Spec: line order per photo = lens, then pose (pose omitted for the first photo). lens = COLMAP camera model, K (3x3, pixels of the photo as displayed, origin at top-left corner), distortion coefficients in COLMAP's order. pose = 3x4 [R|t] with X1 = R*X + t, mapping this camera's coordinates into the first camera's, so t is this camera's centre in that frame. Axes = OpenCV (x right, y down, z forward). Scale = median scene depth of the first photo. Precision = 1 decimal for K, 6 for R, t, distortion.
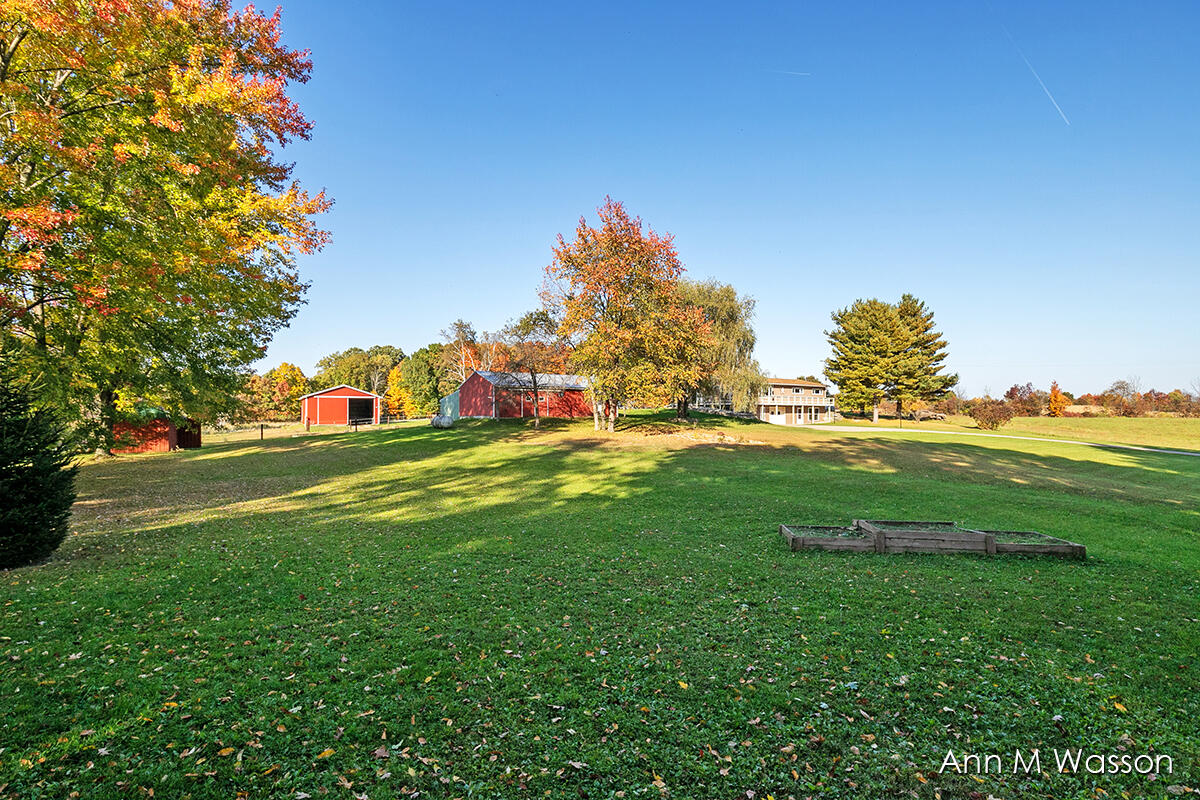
lens RADIAL K [[578.2, 0, 603.8], [0, 578.2, 405.4], [0, 0, 1]] dist [0.002067, 0.000069]
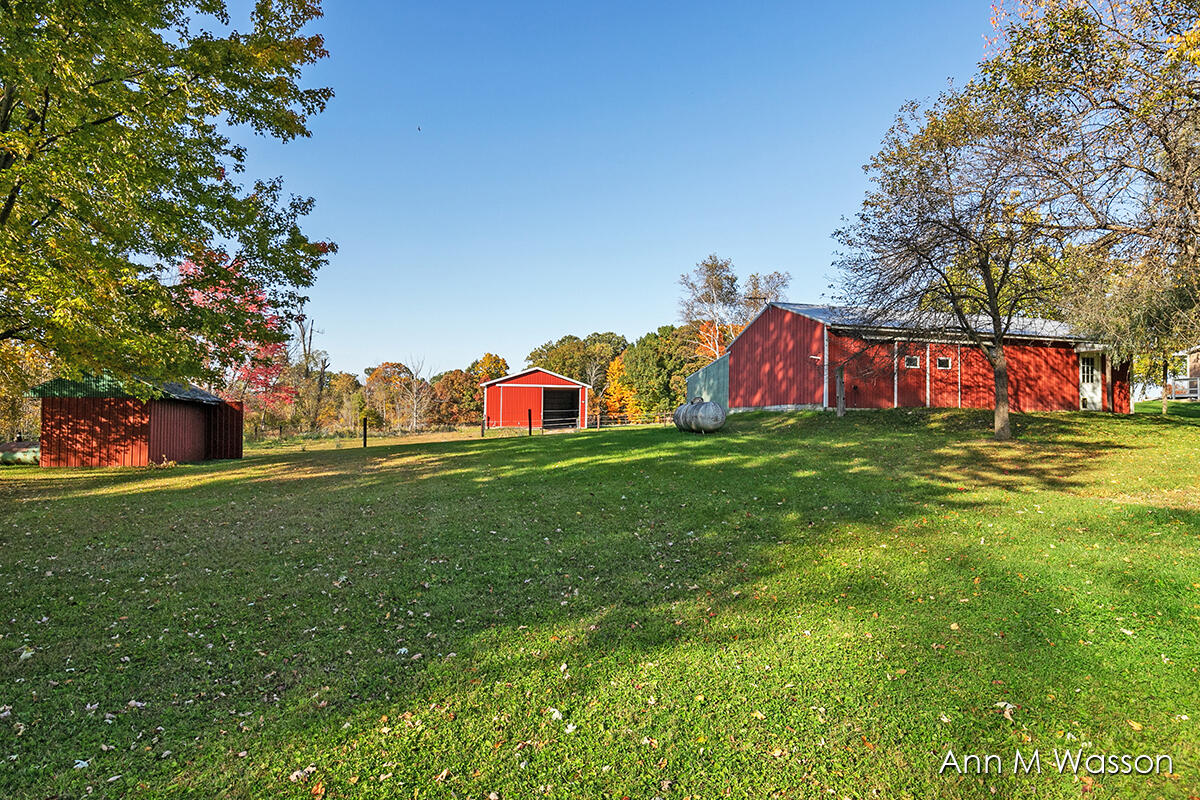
lens RADIAL K [[693.4, 0, 600.9], [0, 693.4, 403.5], [0, 0, 1]] dist [-0.005298, -0.000338]
pose [[0.931265, 0.004144, -0.364318, -0.044587], [-0.009396, 0.999876, -0.012645, 0.007184], [0.364221, 0.015199, 0.931189, 0.138728]]
